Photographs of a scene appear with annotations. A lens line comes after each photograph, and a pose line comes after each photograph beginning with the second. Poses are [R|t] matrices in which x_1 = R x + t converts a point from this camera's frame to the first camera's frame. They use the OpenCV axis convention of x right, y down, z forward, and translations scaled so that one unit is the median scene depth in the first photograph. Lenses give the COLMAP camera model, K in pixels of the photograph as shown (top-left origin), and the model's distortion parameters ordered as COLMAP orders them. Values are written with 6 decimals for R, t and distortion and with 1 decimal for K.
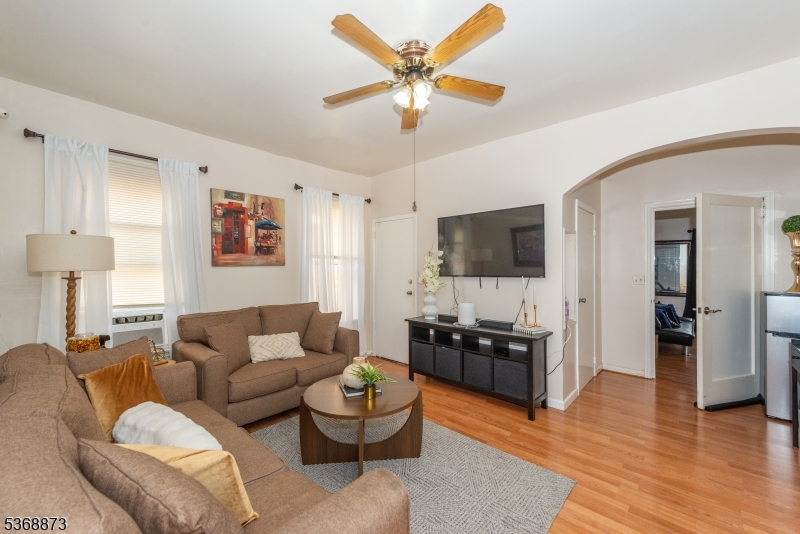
lens RADIAL K [[318.7, 0, 398.8], [0, 318.7, 263.6], [0, 0, 1]] dist [-0.000163, -0.000427]
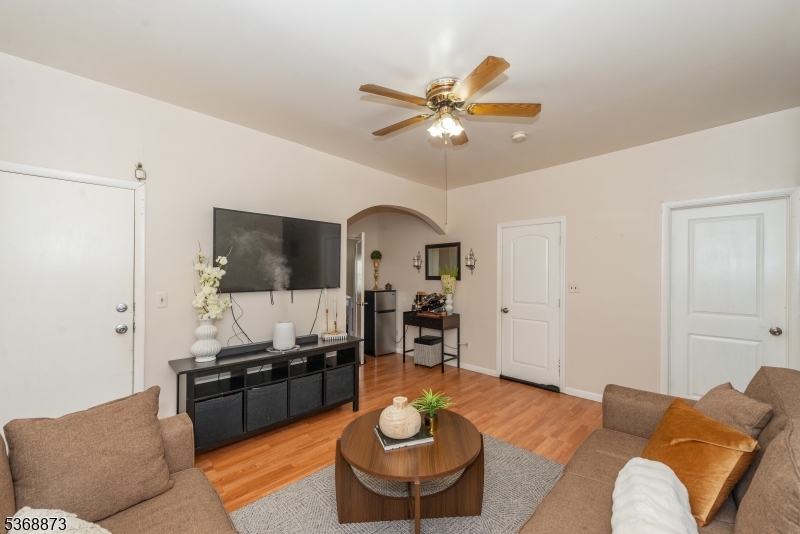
lens RADIAL K [[311.5, 0, 413.0], [0, 311.5, 272.3], [0, 0, 1]] dist [0.000236, -0.000193]
pose [[0.034517, 0.008688, 0.999366, -0.589804], [-0.011901, 0.999895, -0.008282, -0.006617], [-0.999333, -0.011607, 0.034617, 0.625246]]
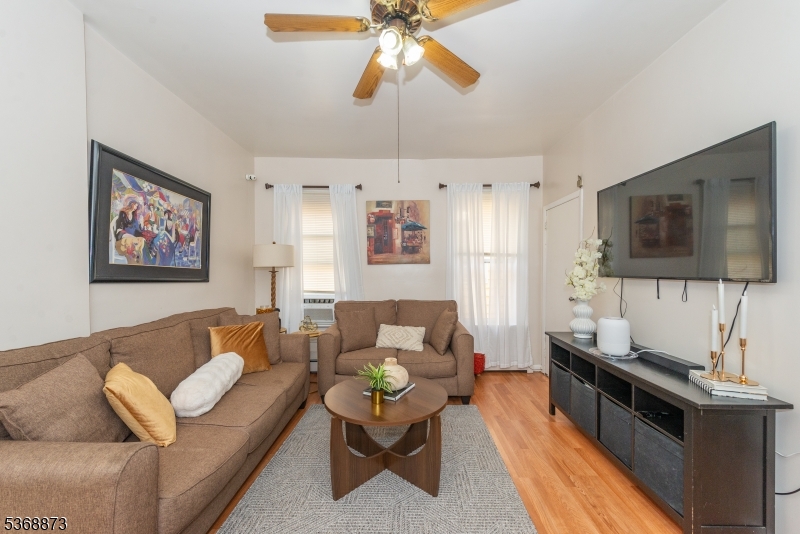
lens RADIAL K [[311.5, 0, 413.0], [0, 311.5, 272.3], [0, 0, 1]] dist [0.000236, -0.000193]
pose [[0.679991, 0.011257, -0.733134, 0.391602], [0.007573, 0.999721, 0.022374, 0.012975], [0.733181, -0.020767, 0.679716, 0.284005]]
